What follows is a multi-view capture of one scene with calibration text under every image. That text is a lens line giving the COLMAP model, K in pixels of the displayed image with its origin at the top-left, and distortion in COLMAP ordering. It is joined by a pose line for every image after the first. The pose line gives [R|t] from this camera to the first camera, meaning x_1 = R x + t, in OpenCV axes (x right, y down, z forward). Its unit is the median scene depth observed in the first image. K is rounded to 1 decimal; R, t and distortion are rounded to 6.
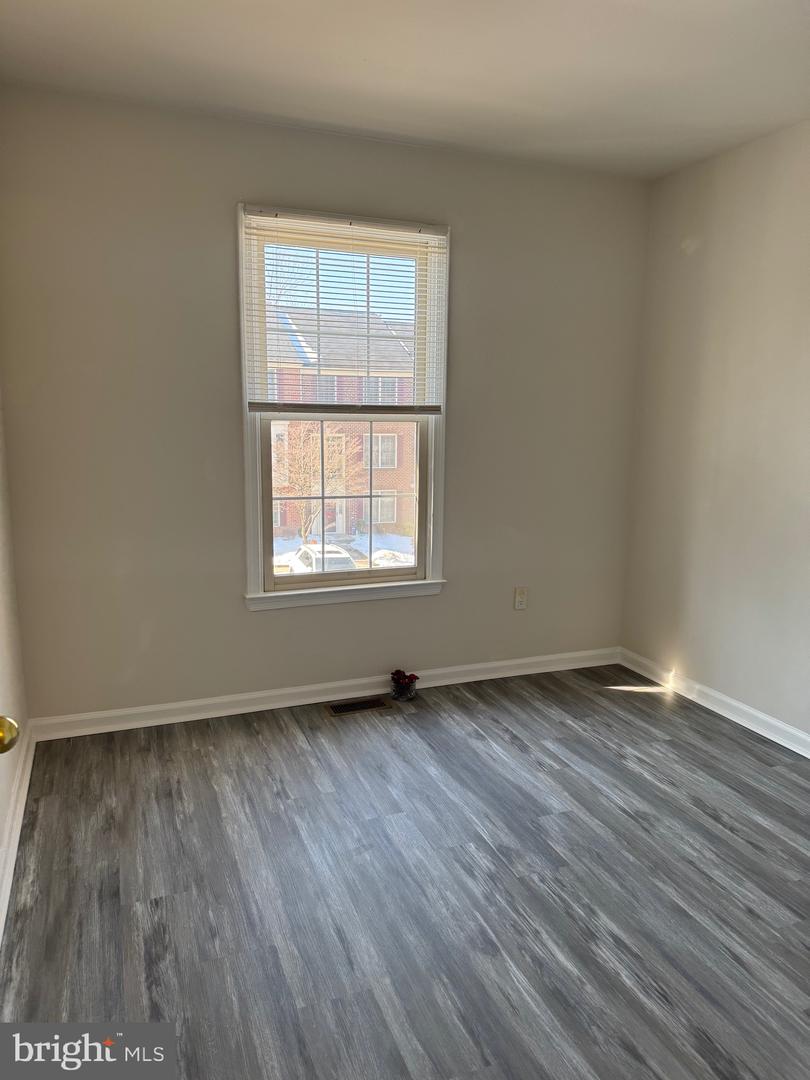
lens RADIAL K [[763.1, 0, 402.6], [0, 763.1, 542.8], [0, 0, 1]] dist [0.000676, -0.015460]
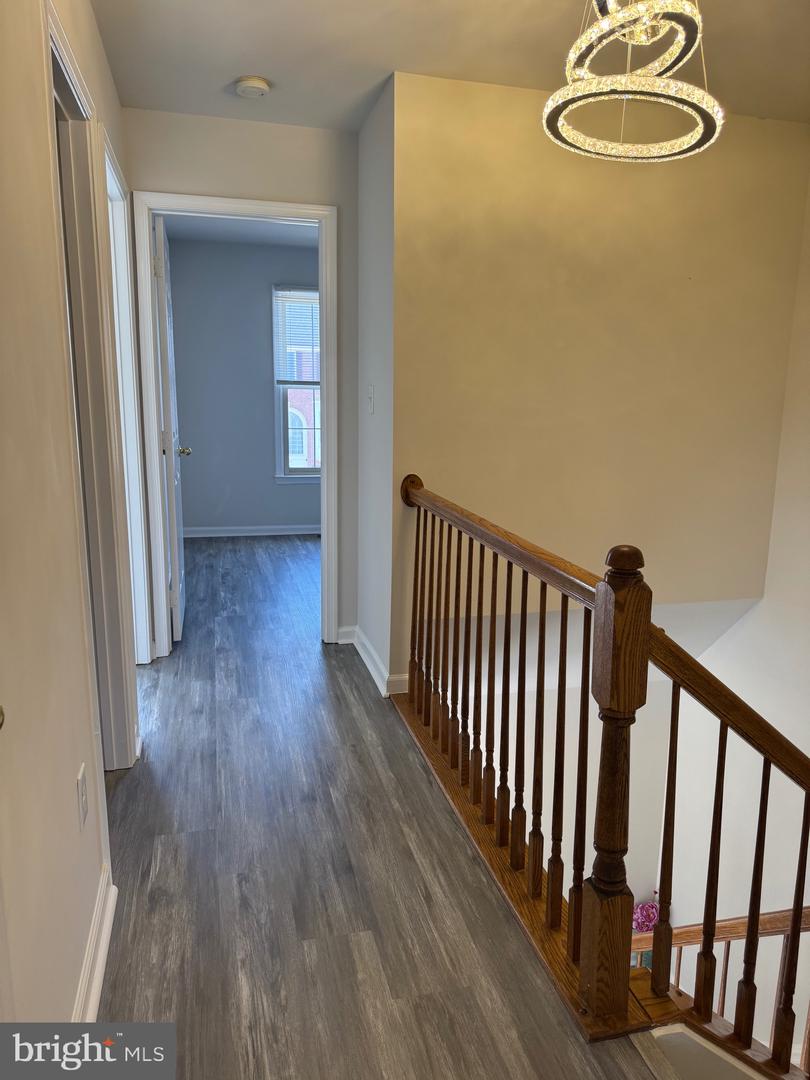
lens RADIAL K [[763.1, 0, 405.2], [0, 763.1, 529.1], [0, 0, 1]] dist [0.000676, -0.015460]
pose [[0.992745, 0.017654, -0.118936, 0.410568], [-0.016036, 0.999766, 0.014546, 0.190198], [0.119164, -0.012534, 0.992795, -1.053113]]
